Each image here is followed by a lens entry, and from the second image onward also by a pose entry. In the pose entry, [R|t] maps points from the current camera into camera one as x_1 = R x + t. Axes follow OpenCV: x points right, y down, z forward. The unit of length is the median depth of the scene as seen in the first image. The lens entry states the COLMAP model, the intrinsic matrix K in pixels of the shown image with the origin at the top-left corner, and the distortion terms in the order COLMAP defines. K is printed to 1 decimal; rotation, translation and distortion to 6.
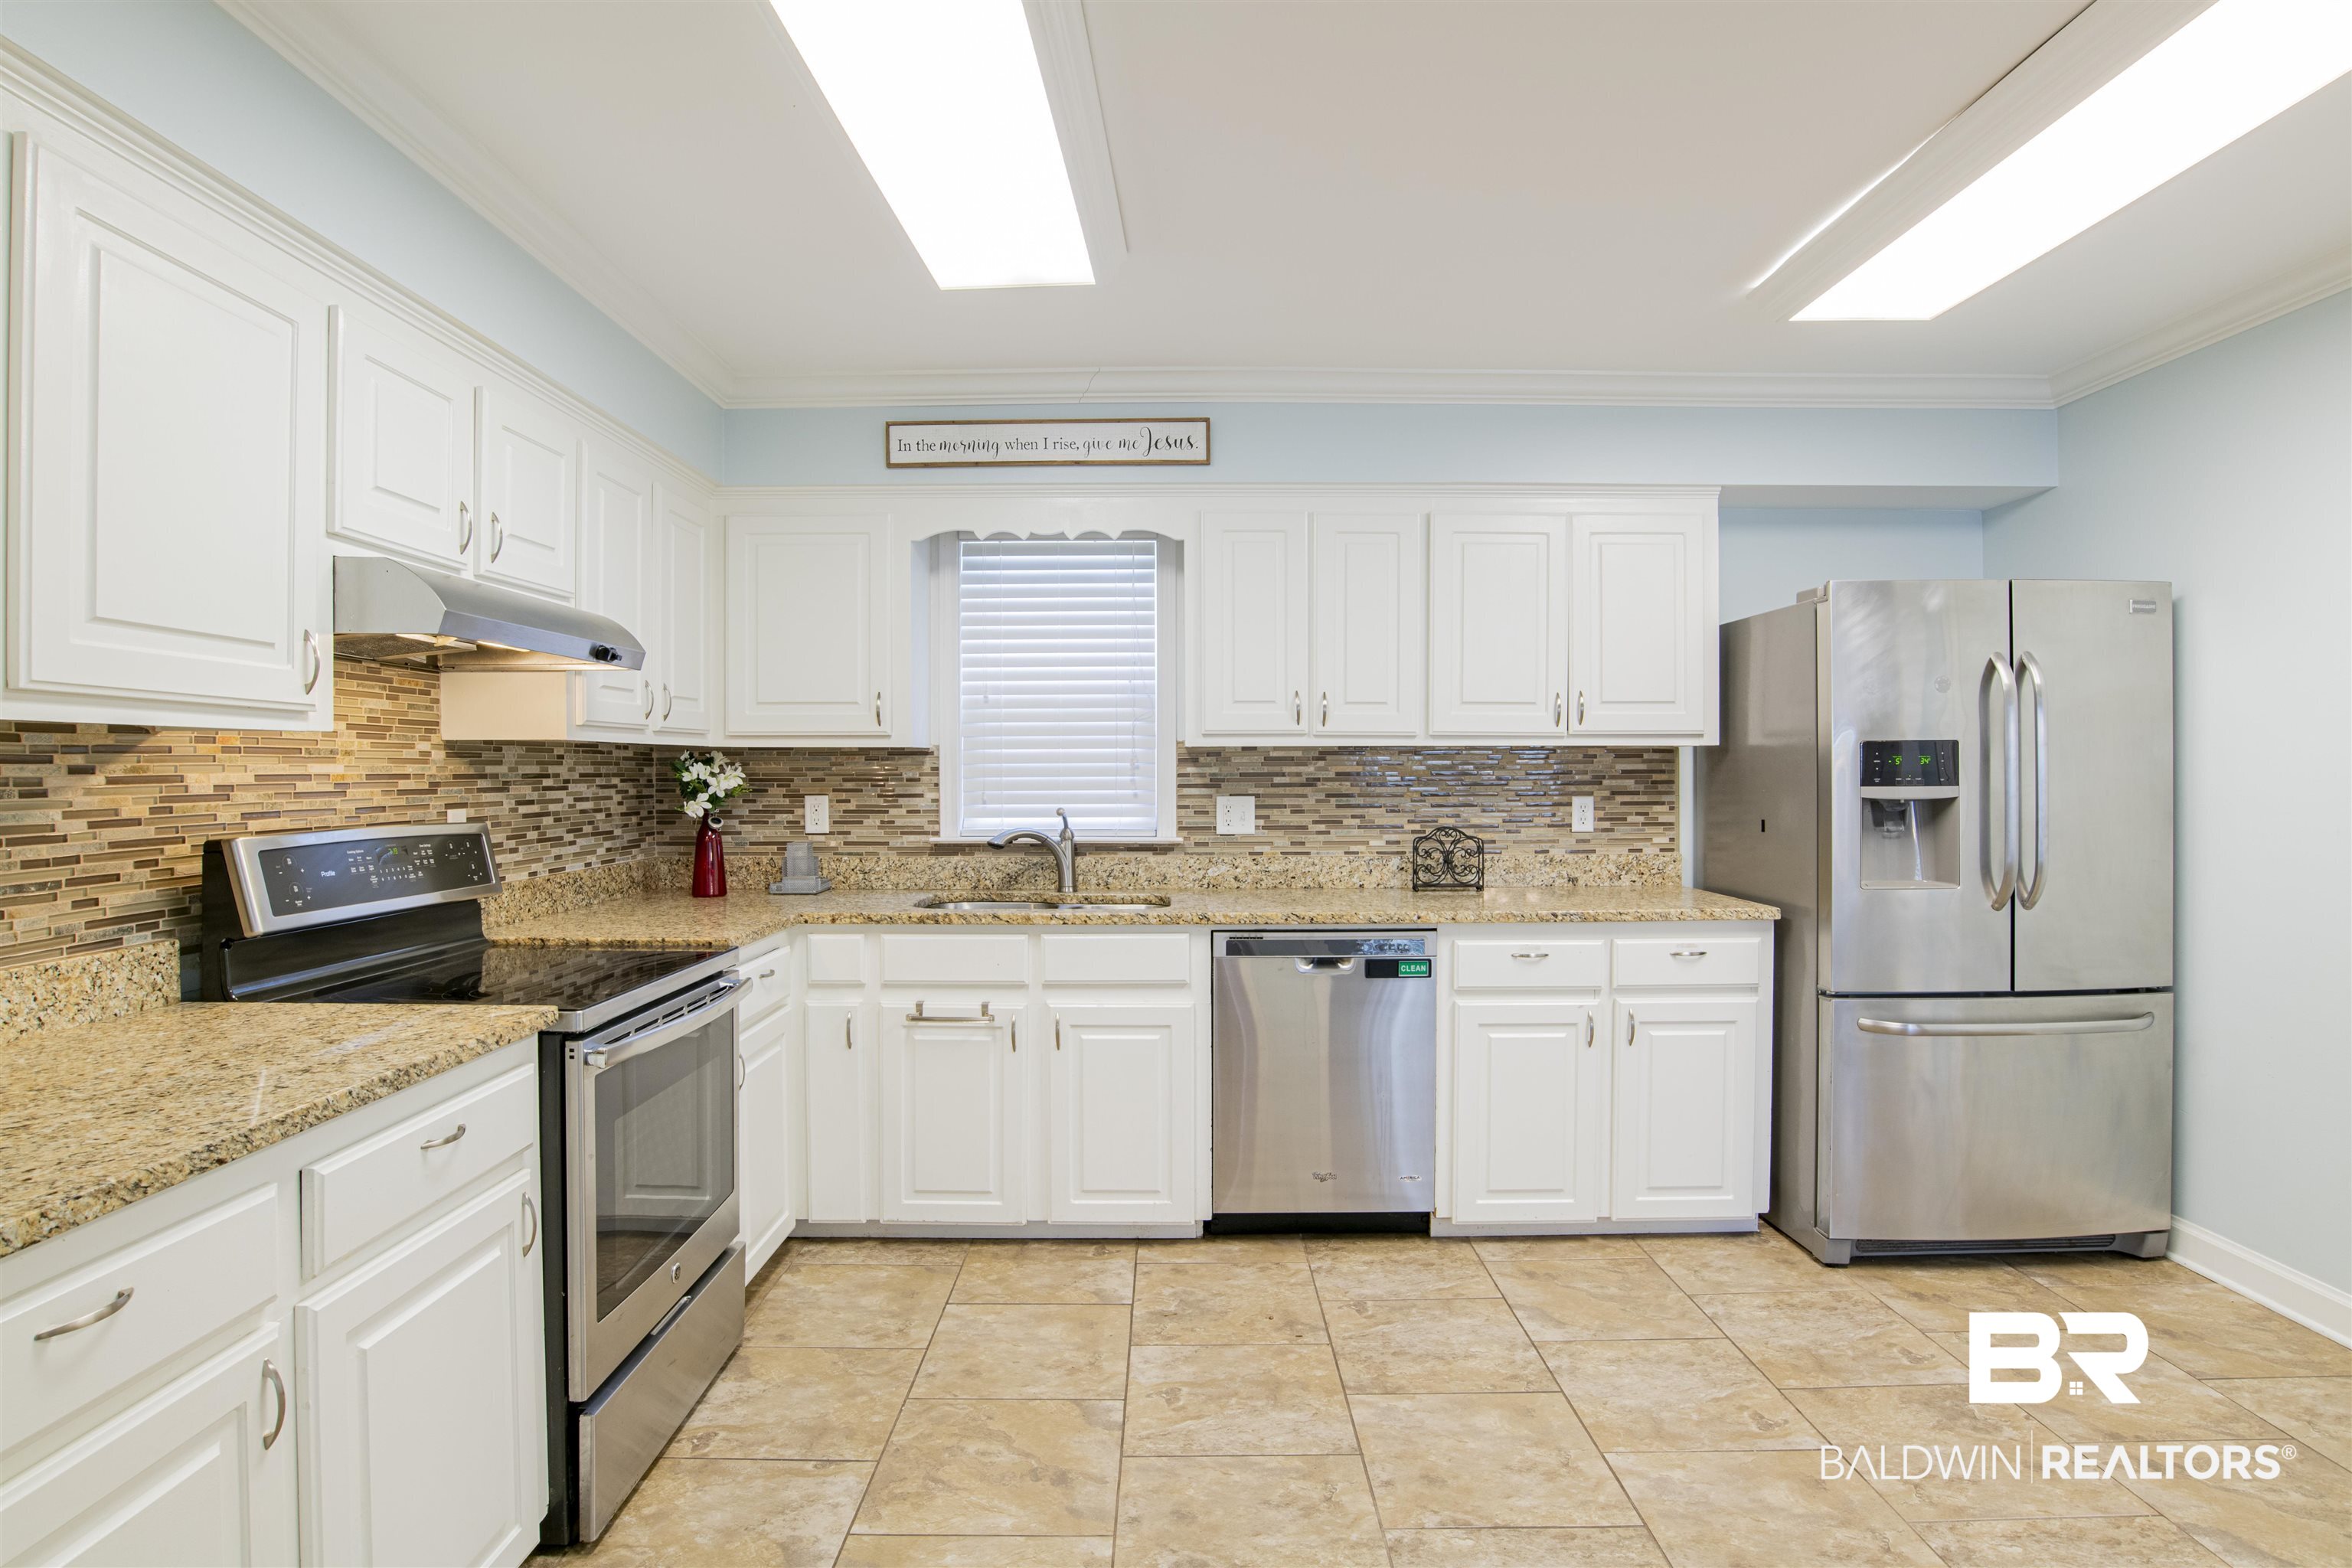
lens RADIAL K [[1196.3, 0, 1187.7], [0, 1196.3, 775.5], [0, 0, 1]] dist [-0.026245, 0.004219]
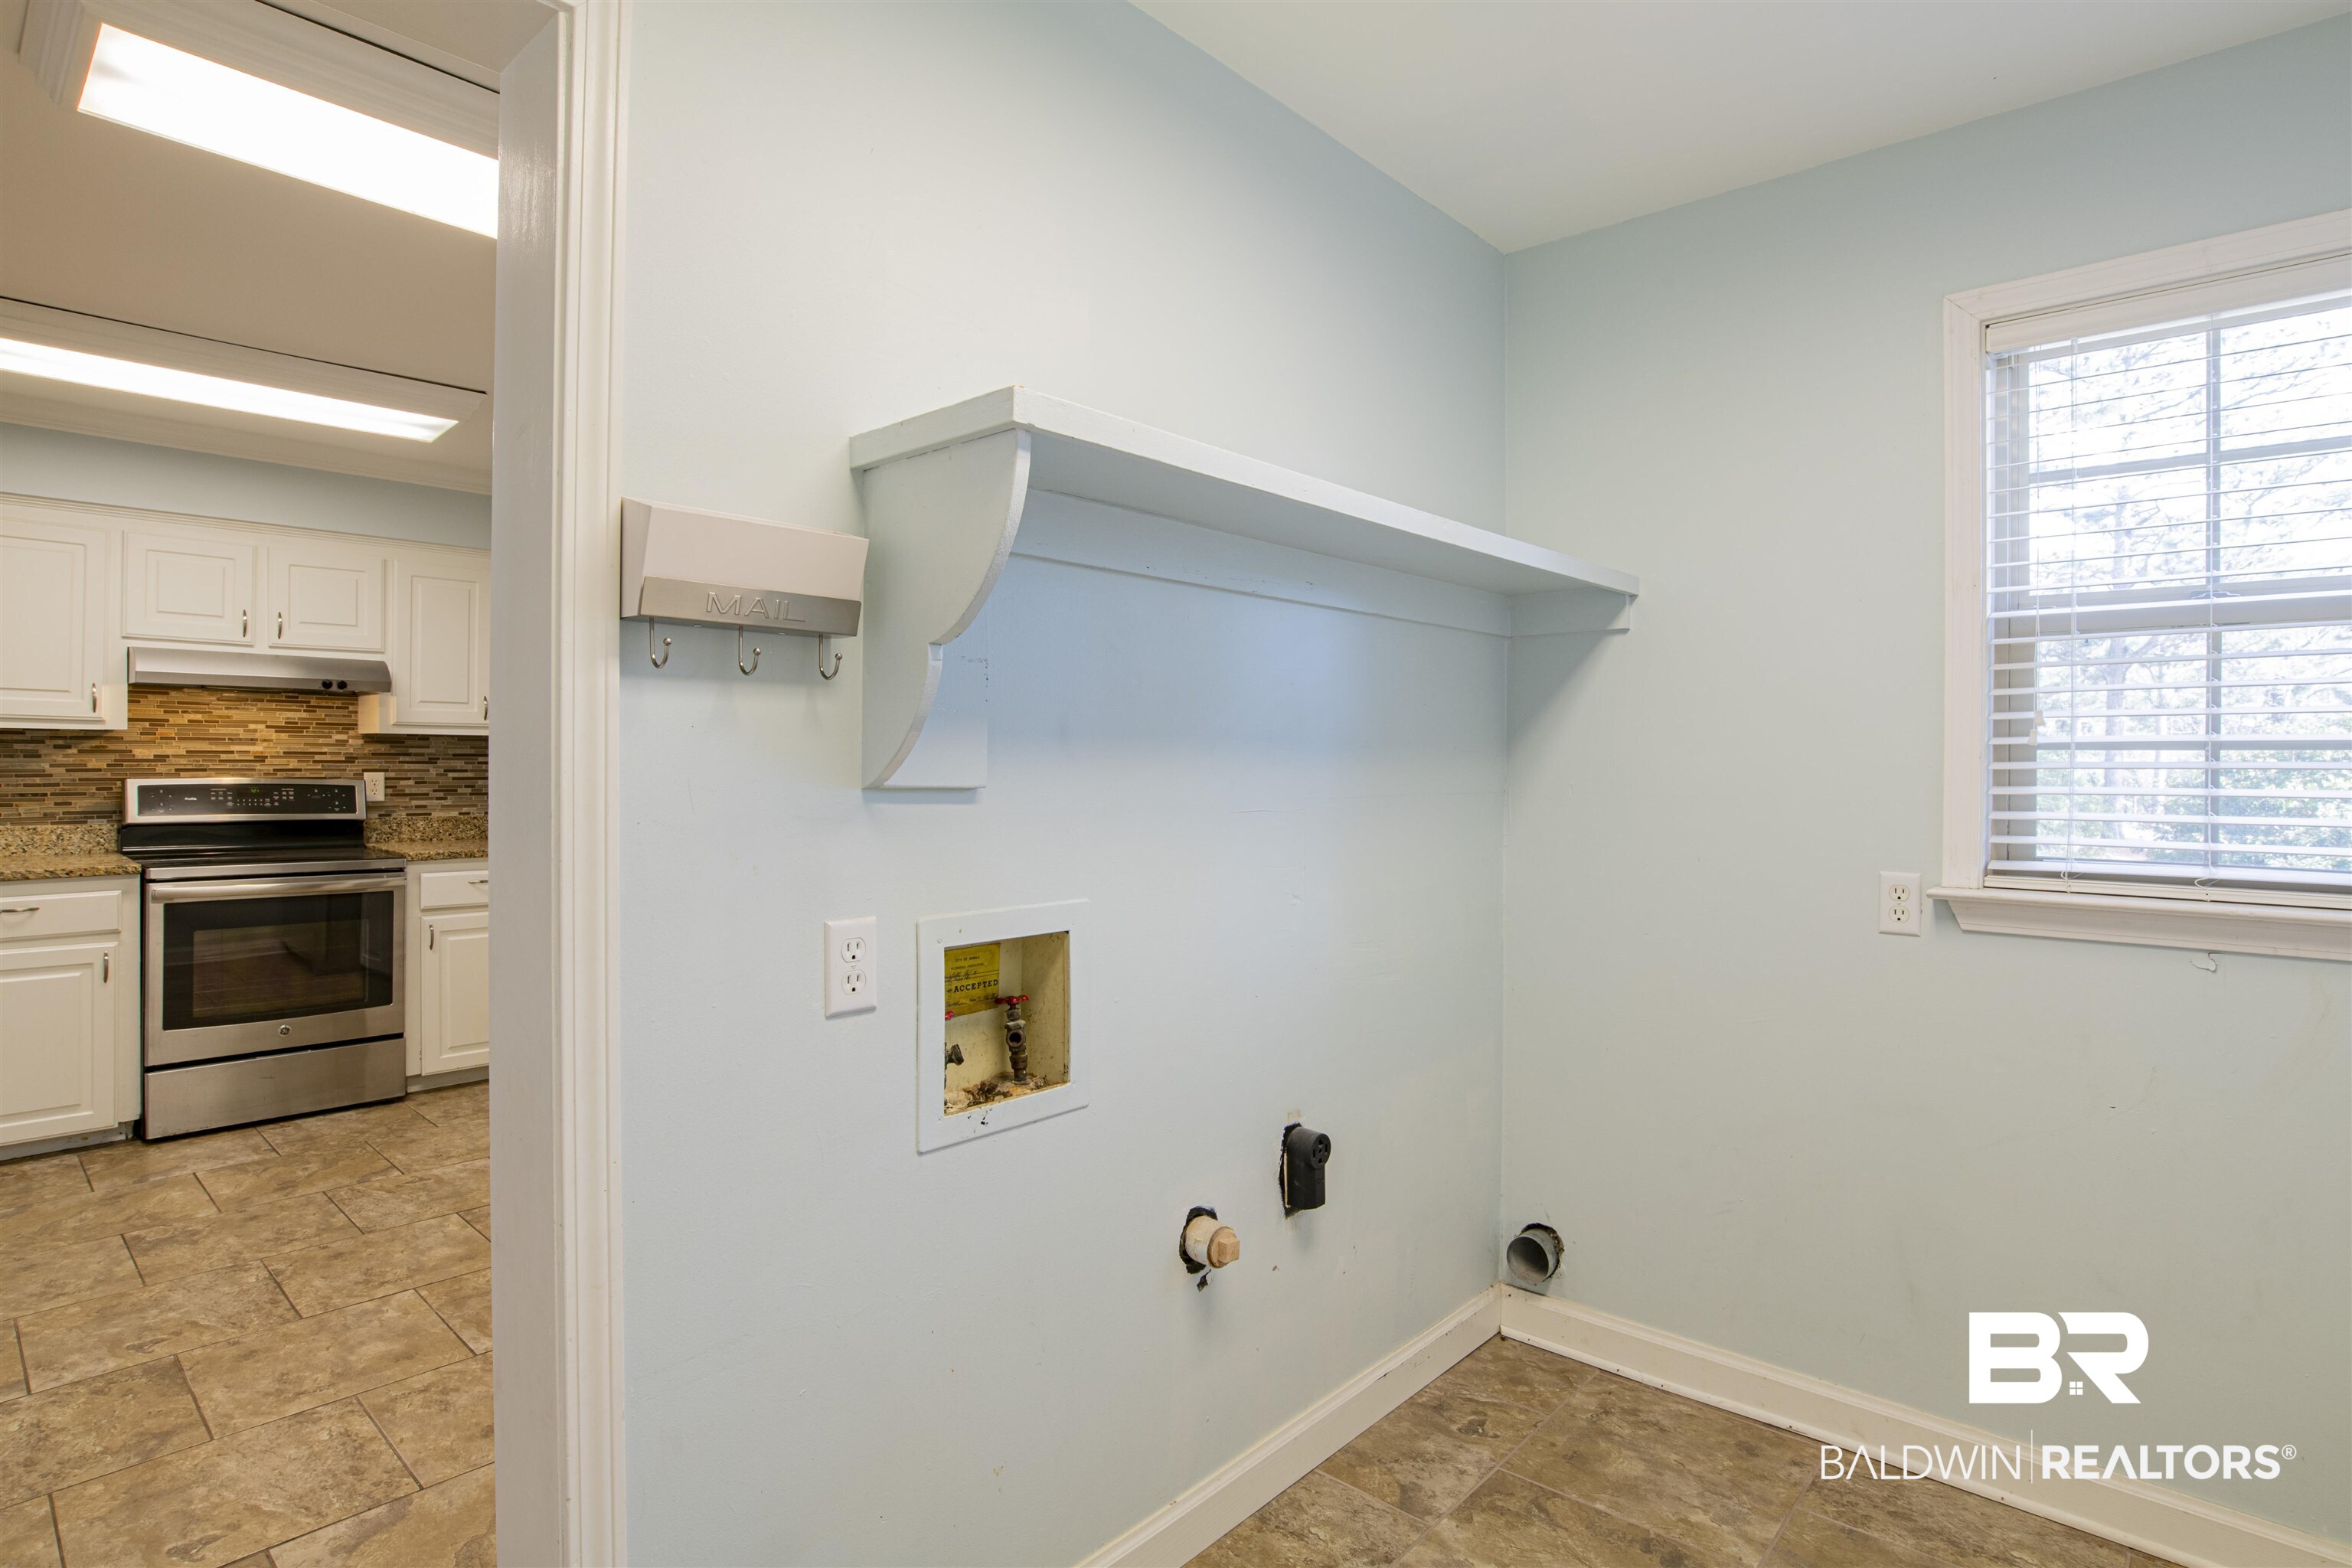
lens RADIAL K [[1196.3, 0, 1200.8], [0, 1196.3, 773.8], [0, 0, 1]] dist [-0.026245, 0.004219]
pose [[0.741344, 0.020430, -0.670814, 1.854958], [-0.018233, 0.999781, 0.010299, -0.012886], [0.670877, 0.004596, 0.741554, 0.633750]]
